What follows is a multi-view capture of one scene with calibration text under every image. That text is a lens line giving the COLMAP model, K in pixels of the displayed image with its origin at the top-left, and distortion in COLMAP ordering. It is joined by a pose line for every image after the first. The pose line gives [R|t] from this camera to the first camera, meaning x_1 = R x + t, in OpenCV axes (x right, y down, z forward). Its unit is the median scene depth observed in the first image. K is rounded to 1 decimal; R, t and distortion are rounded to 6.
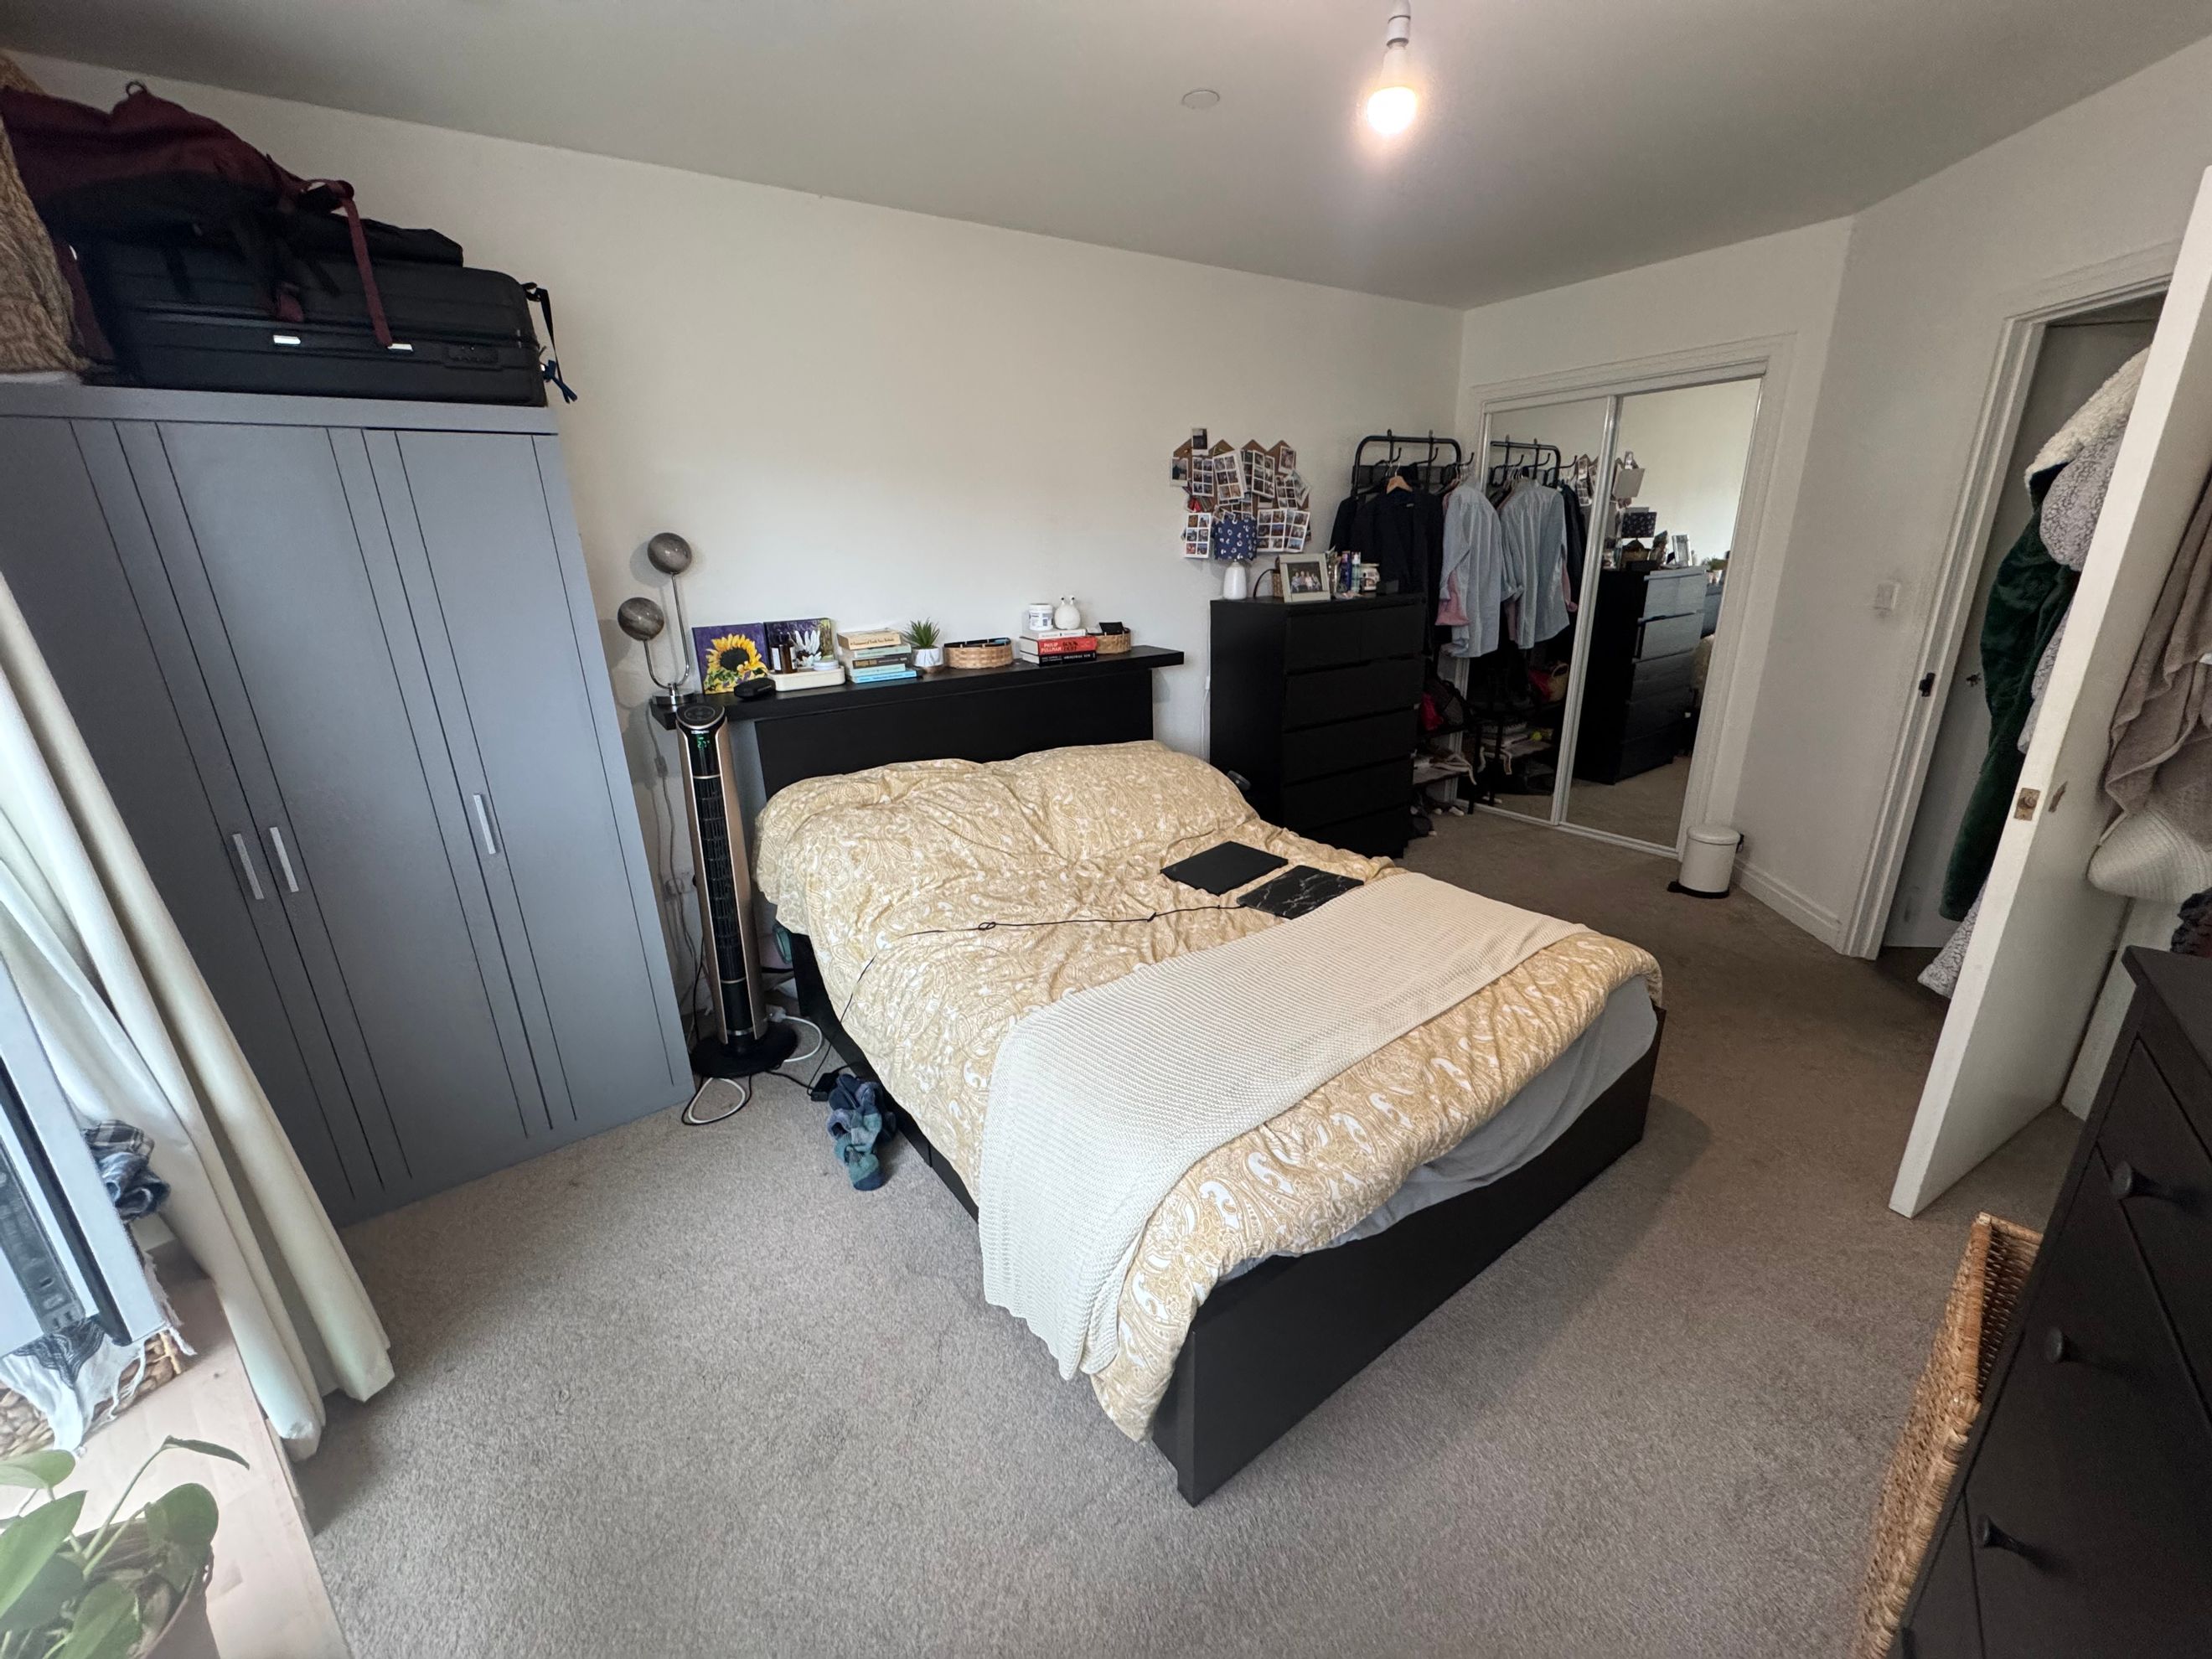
lens RADIAL K [[885.4, 0, 1106.0], [0, 885.4, 829.5], [0, 0, 1]] dist [0.001280, 0.000298]
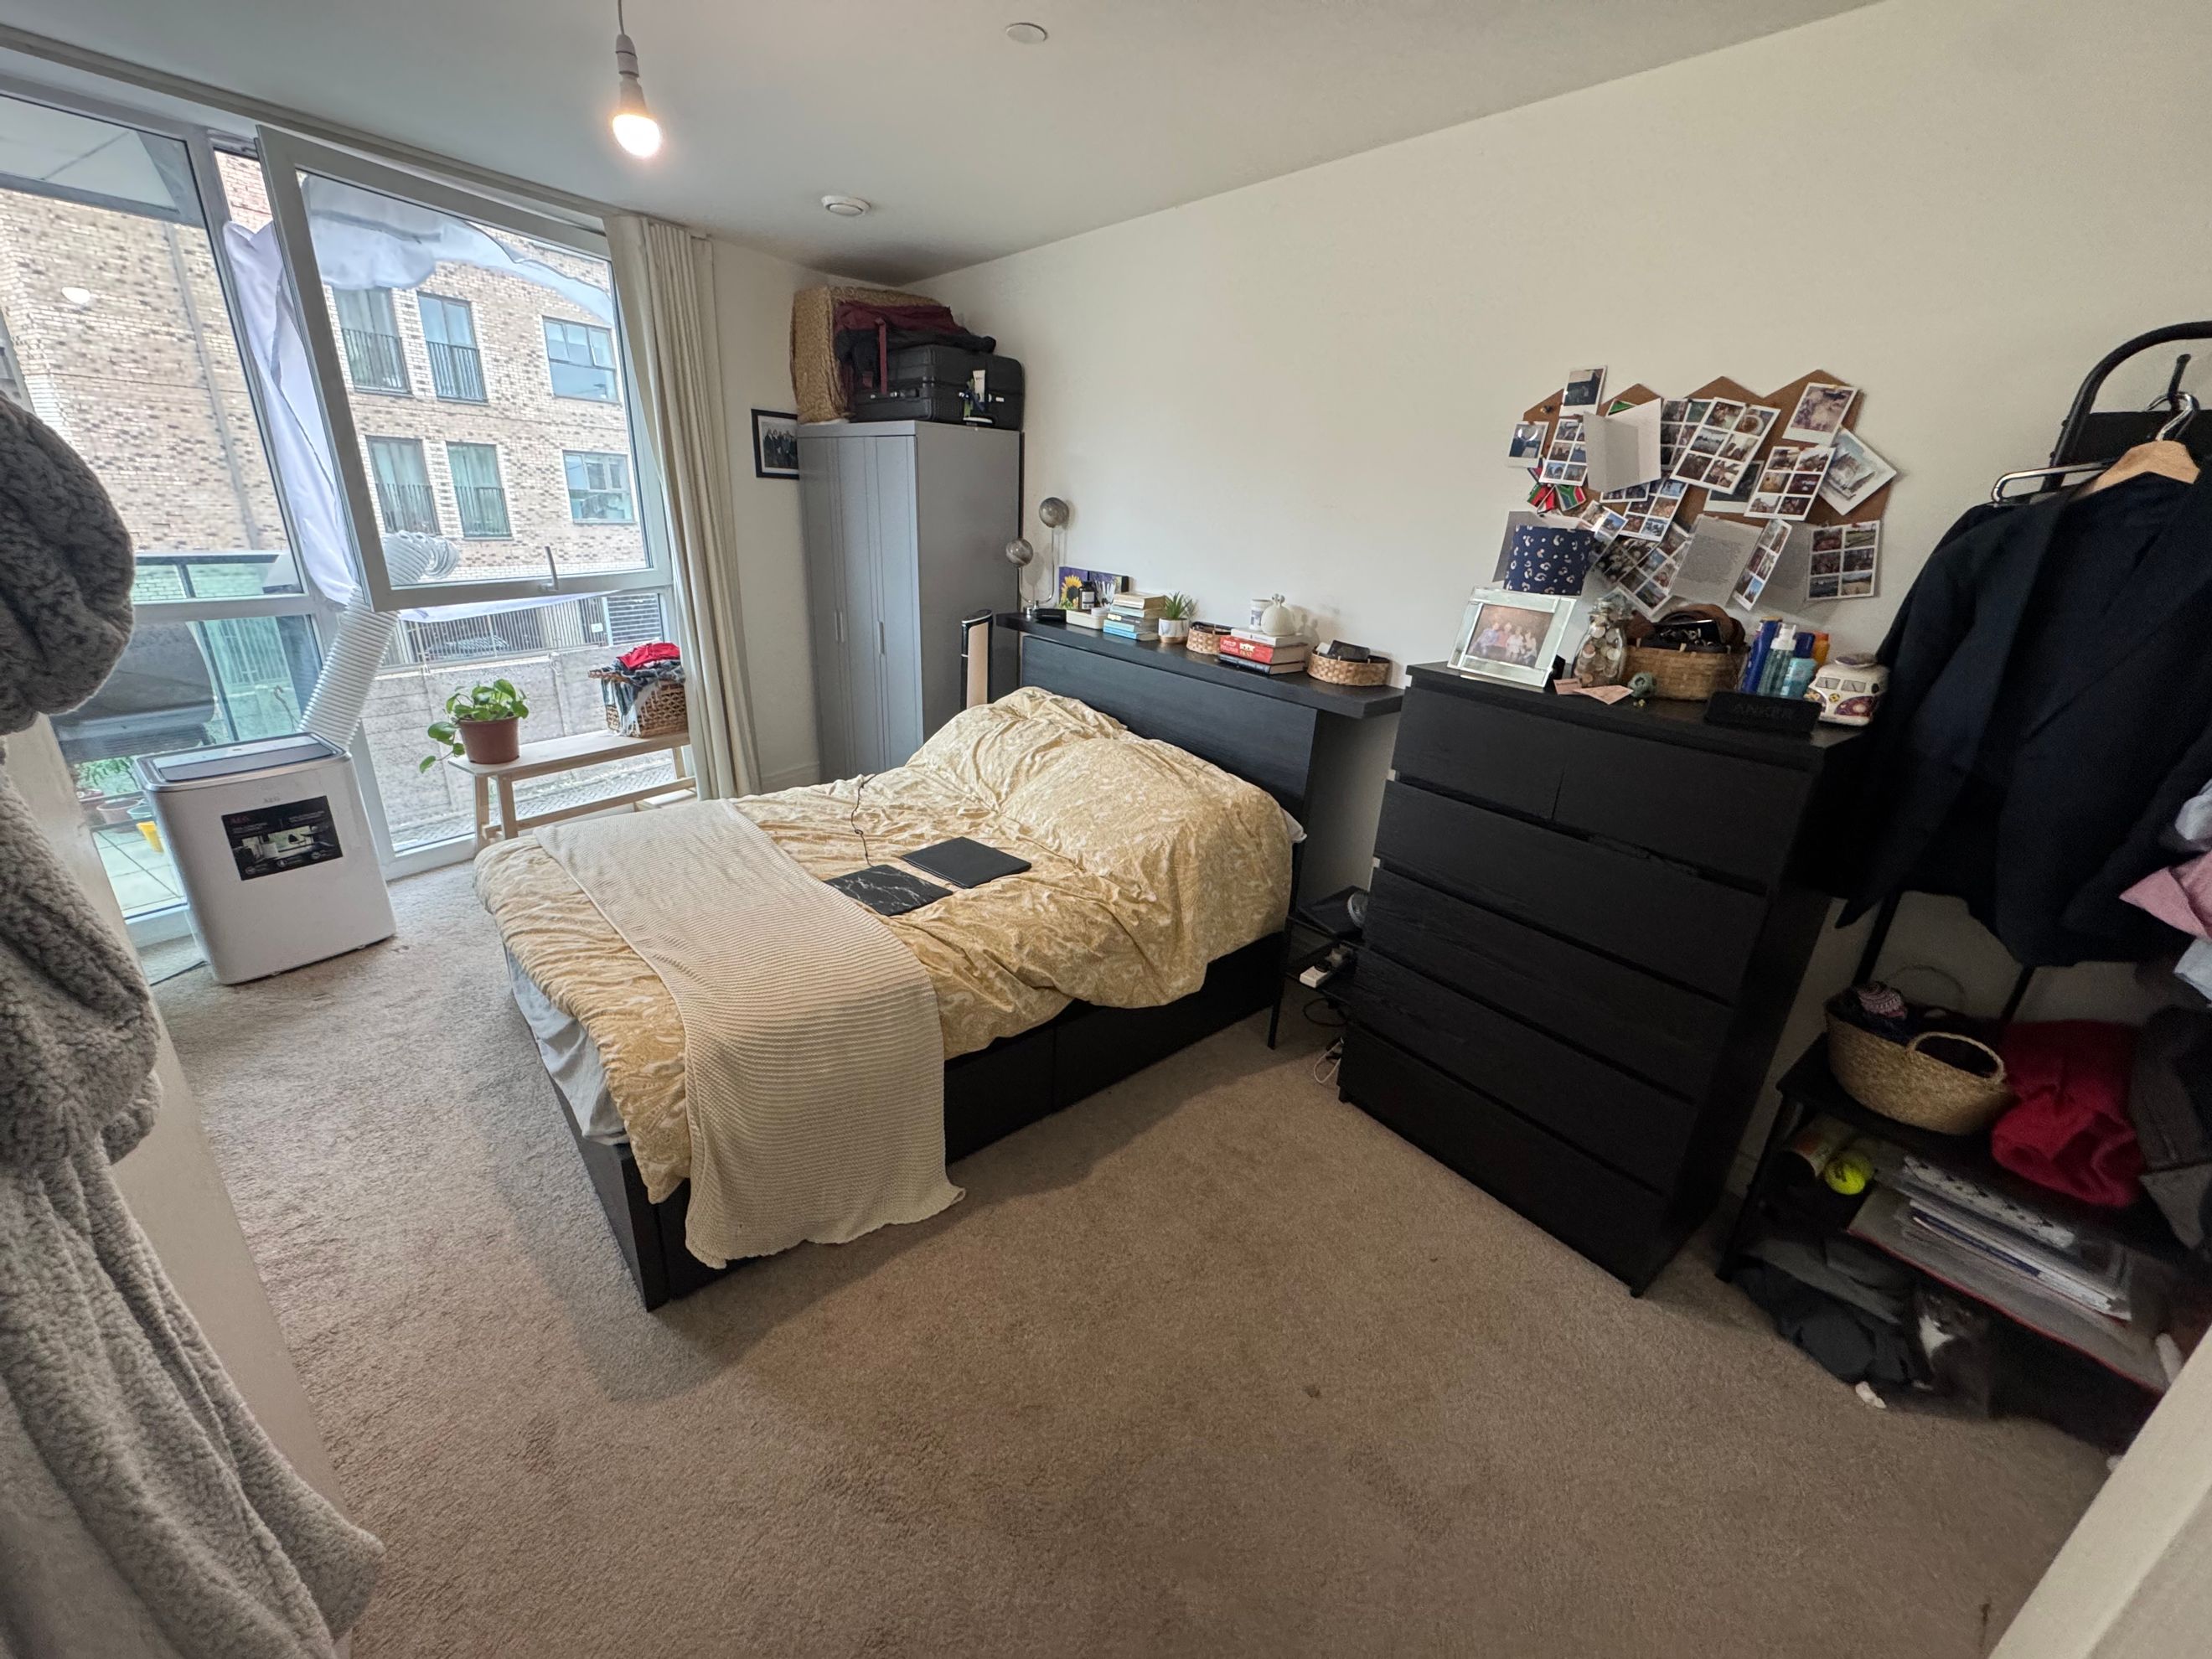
lens RADIAL K [[885.4, 0, 1106.0], [0, 885.4, 829.5], [0, 0, 1]] dist [0.001280, 0.000298]
pose [[0.075713, 0.380883, -0.921518, 0.747639], [-0.366506, 0.870108, 0.329522, -0.265309], [0.927330, 0.312793, 0.205475, 0.683321]]
